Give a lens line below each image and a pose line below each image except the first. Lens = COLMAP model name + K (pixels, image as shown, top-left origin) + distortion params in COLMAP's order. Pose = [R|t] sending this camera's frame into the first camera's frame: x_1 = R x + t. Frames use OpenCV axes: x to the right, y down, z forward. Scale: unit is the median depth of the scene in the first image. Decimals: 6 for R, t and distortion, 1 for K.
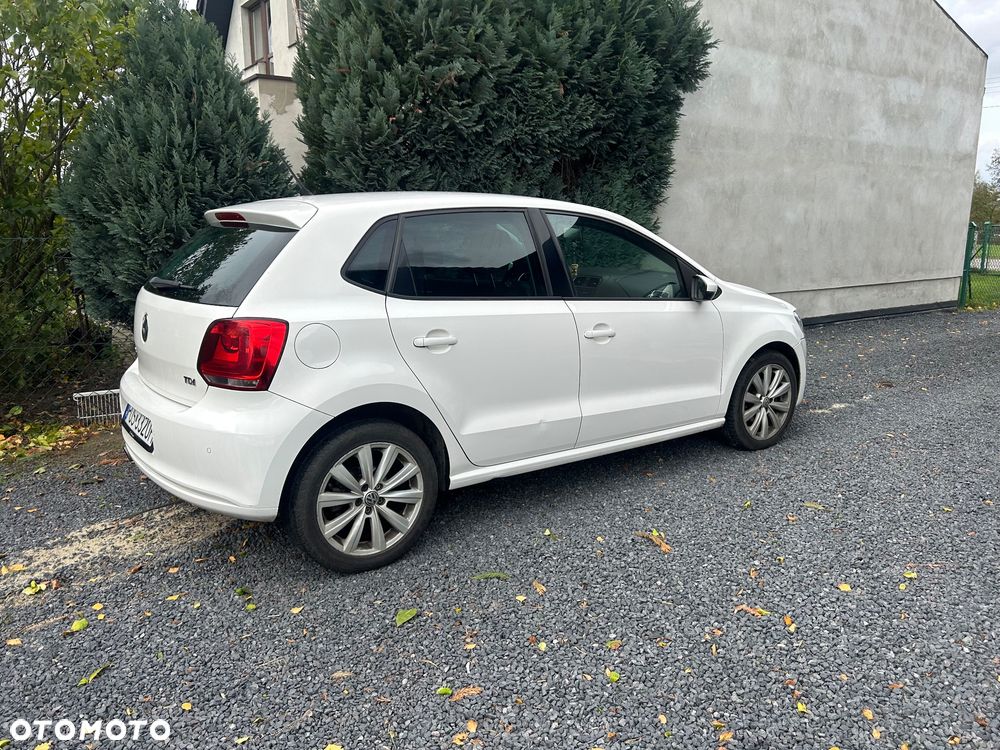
lens RADIAL K [[693.3, 0, 474.9], [0, 693.3, 372.8], [0, 0, 1]] dist [0.007321, -0.005018]
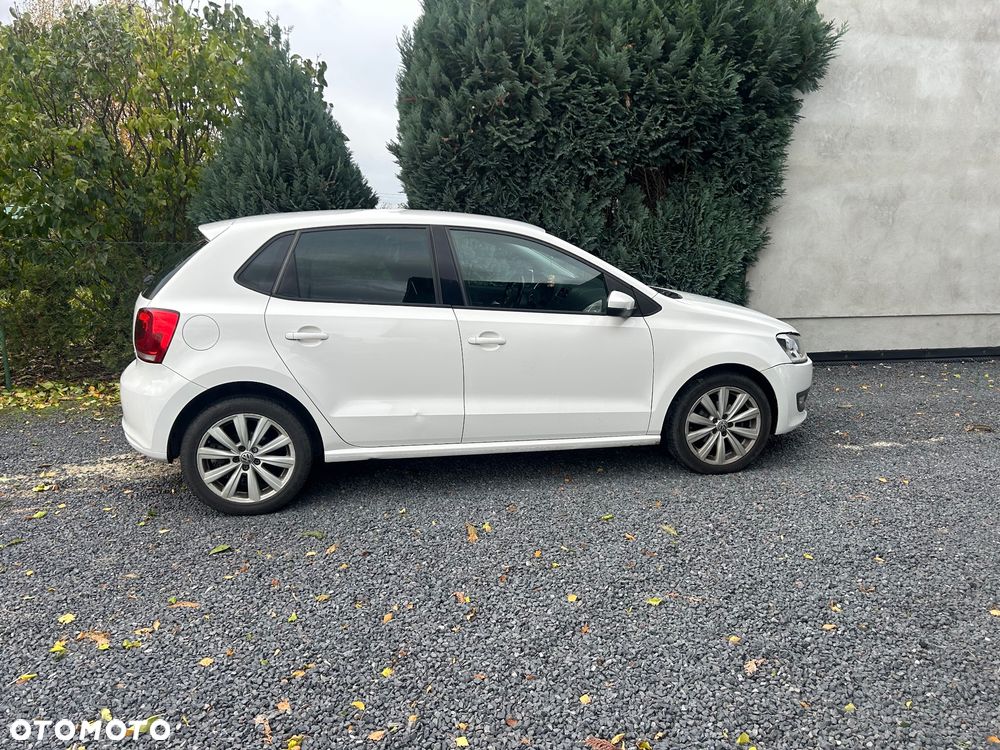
lens RADIAL K [[675.2, 0, 500.0], [0, 675.2, 375.0], [0, 0, 1]] dist [0.040007, -0.045708]
pose [[0.927718, 0.085799, -0.363288, 0.372643], [-0.084227, 0.996242, 0.020198, -0.016368], [0.363655, 0.011861, 0.931458, 0.014087]]
